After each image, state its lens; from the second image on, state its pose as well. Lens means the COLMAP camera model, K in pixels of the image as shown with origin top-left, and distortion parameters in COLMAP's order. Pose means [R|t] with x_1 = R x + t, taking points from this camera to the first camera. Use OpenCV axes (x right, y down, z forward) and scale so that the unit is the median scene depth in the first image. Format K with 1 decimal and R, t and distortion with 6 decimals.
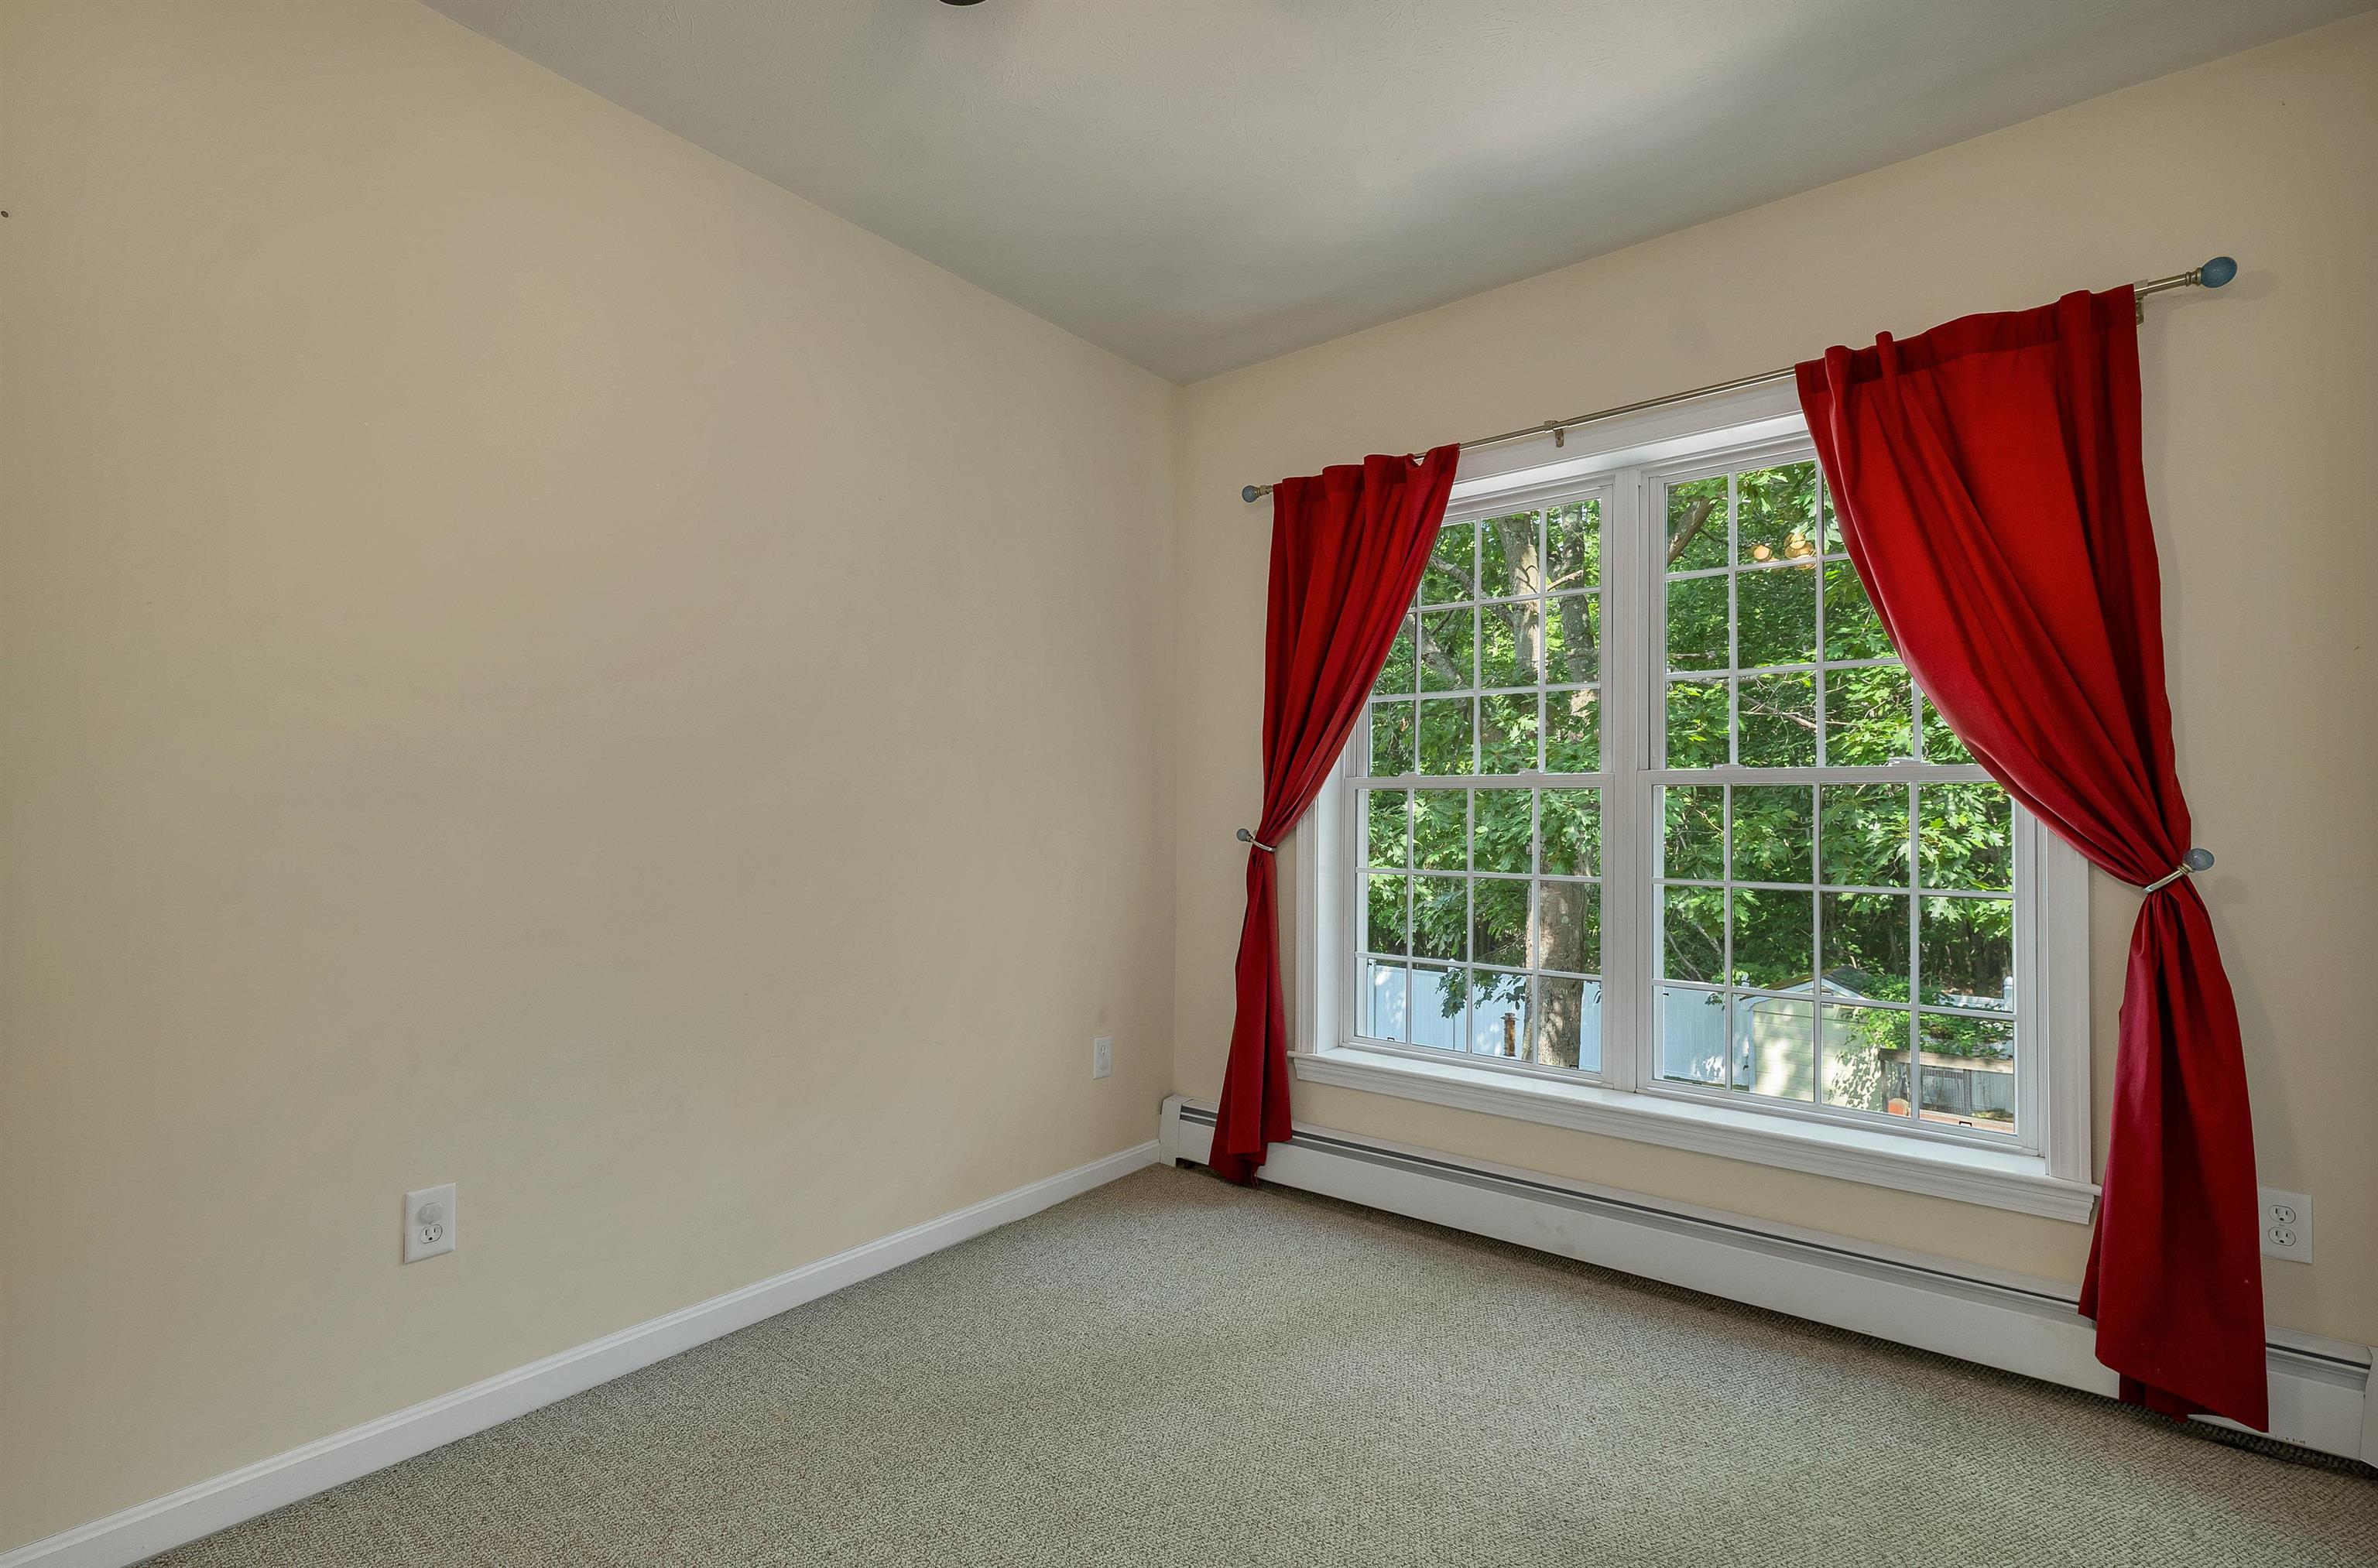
lens RADIAL K [[1093.8, 0, 1189.0], [0, 1093.8, 784.0], [0, 0, 1]] dist [0.001843, -0.000519]
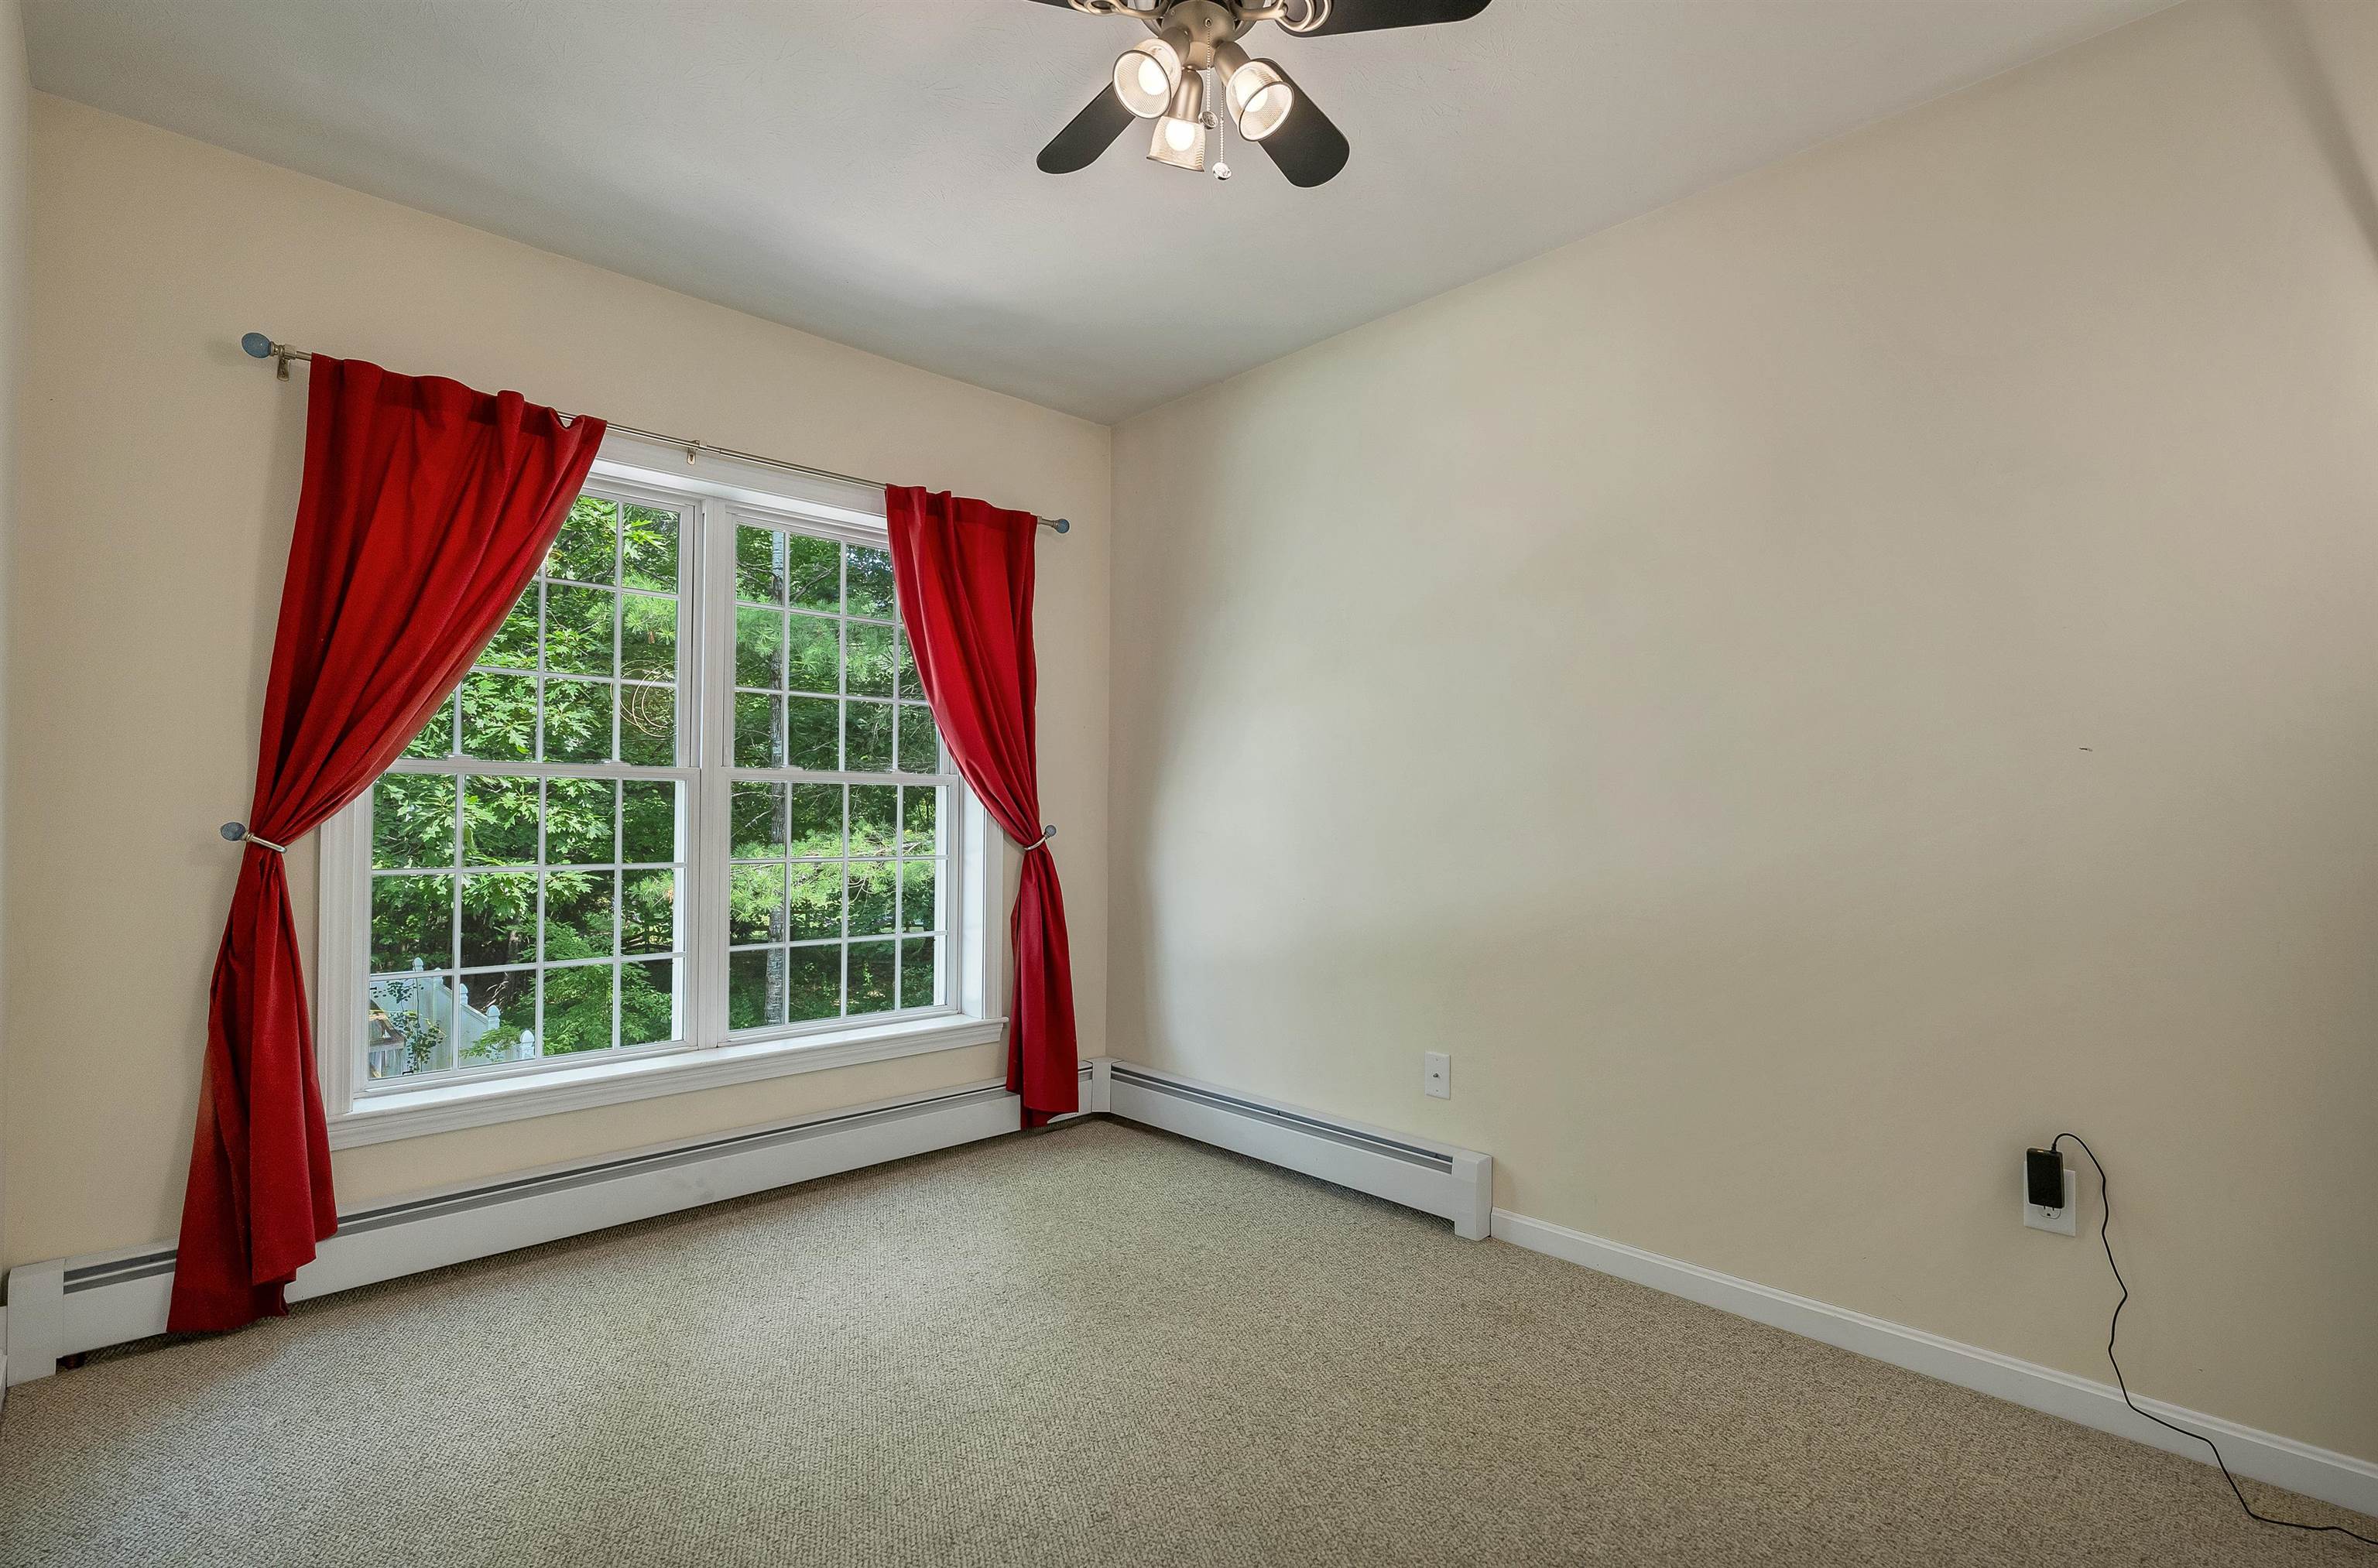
lens RADIAL K [[1093.8, 0, 1189.0], [0, 1093.8, 784.0], [0, 0, 1]] dist [0.001843, -0.000519]
pose [[0.131260, 0.025438, 0.991022, -0.656155], [-0.028448, 0.999356, -0.021884, 0.017679], [-0.990940, -0.025320, 0.131899, 0.359264]]
